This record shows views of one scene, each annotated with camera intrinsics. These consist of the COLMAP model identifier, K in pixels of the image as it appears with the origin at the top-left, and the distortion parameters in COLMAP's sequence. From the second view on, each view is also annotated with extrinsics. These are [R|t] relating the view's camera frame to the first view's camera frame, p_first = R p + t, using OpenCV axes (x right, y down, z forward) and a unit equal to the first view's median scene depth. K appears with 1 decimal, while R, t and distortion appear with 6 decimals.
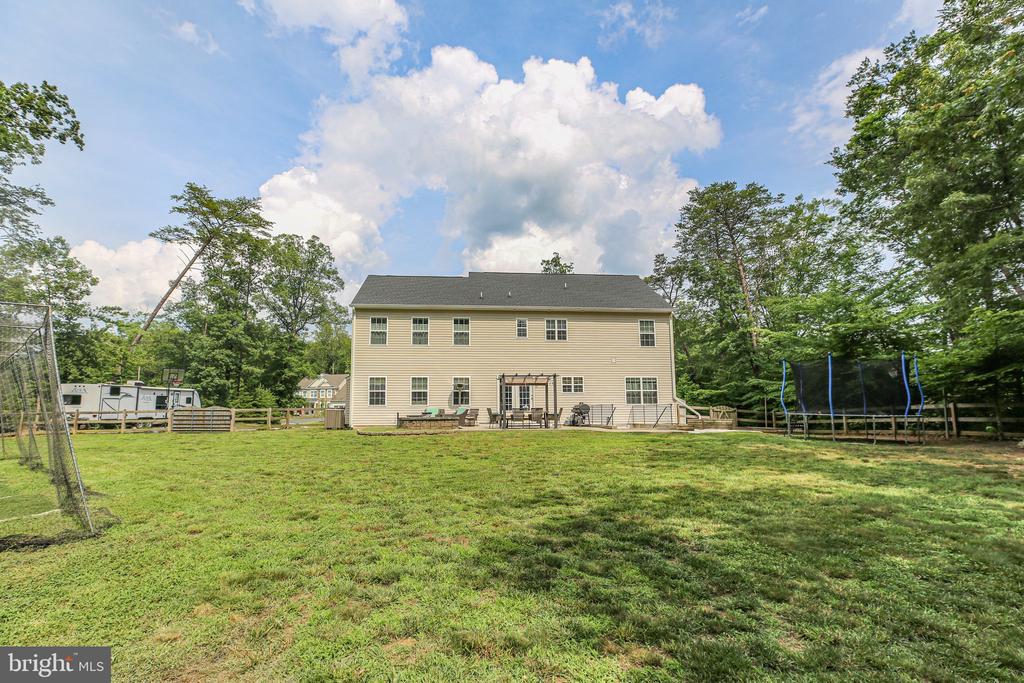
lens RADIAL K [[475.2, 0, 491.4], [0, 475.2, 368.3], [0, 0, 1]] dist [-0.020849, 0.010860]
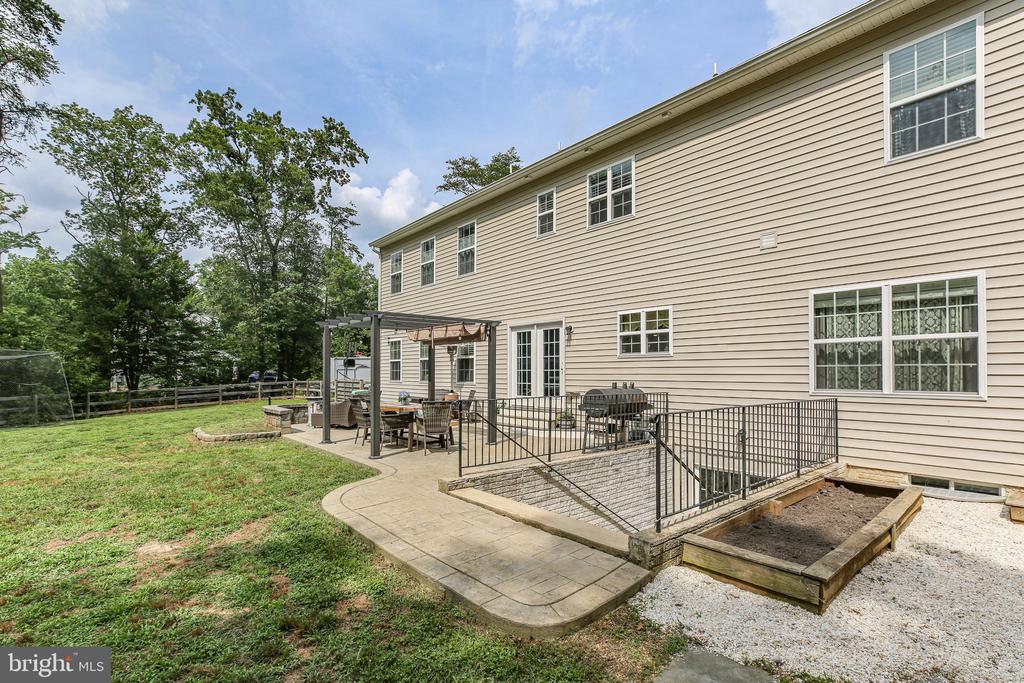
lens RADIAL K [[475.2, 0, 487.6], [0, 475.2, 370.3], [0, 0, 1]] dist [-0.020849, 0.010860]
pose [[0.583210, -0.000671, -0.812321, 0.263995], [0.066169, 0.996716, 0.046683, 0.025519], [0.809622, -0.080977, 0.581339, 0.459026]]
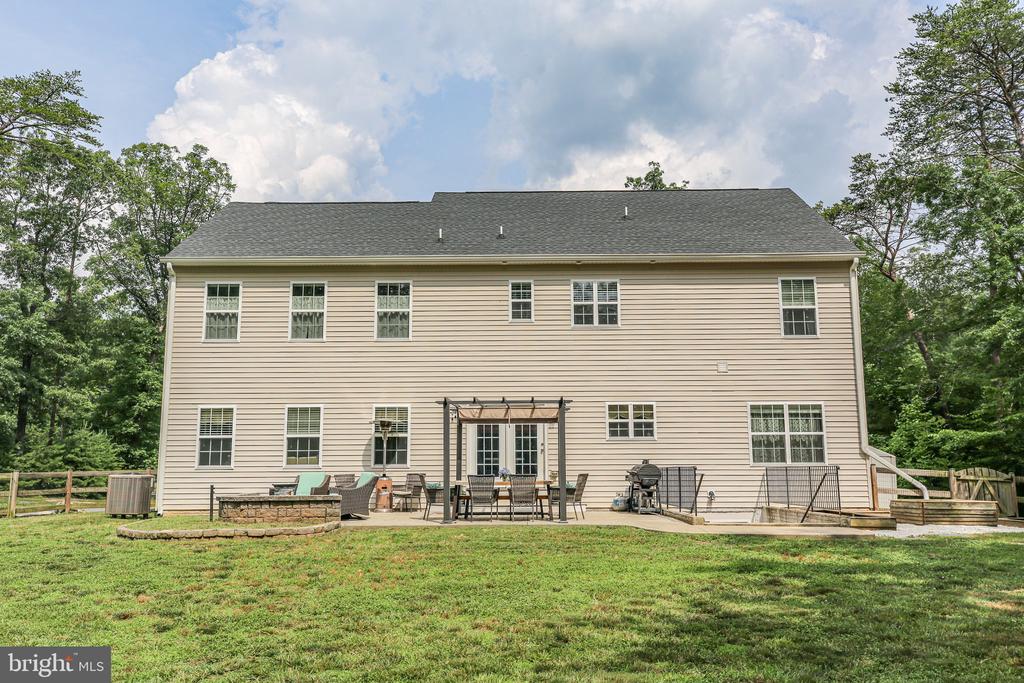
lens RADIAL K [[826.6, 0, 512.4], [0, 826.6, 364.0], [0, 0, 1]] dist [0.032129, -0.014639]
pose [[0.995238, -0.011624, -0.096783, 0.089708], [0.008504, 0.999433, -0.032581, 0.003056], [0.097107, 0.031602, 0.994772, 0.126748]]
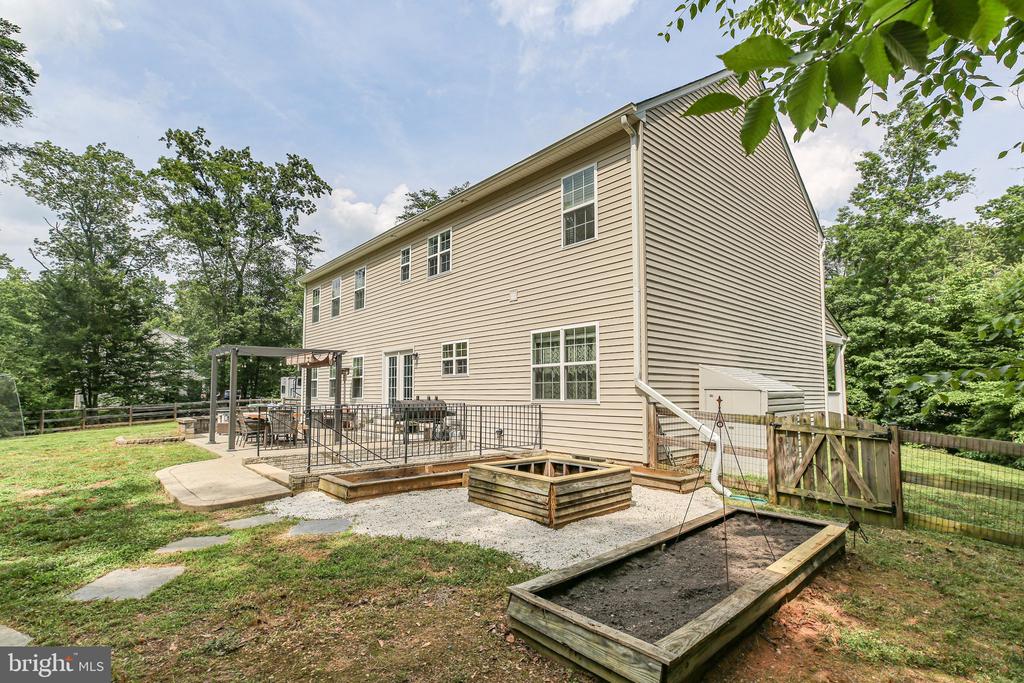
lens RADIAL K [[475.2, 0, 494.1], [0, 475.2, 361.6], [0, 0, 1]] dist [-0.020849, 0.010860]
pose [[0.615854, -0.048878, -0.786342, 0.385512], [0.069536, 0.997551, -0.007547, 0.029233], [0.784785, -0.050032, 0.617745, 0.486314]]
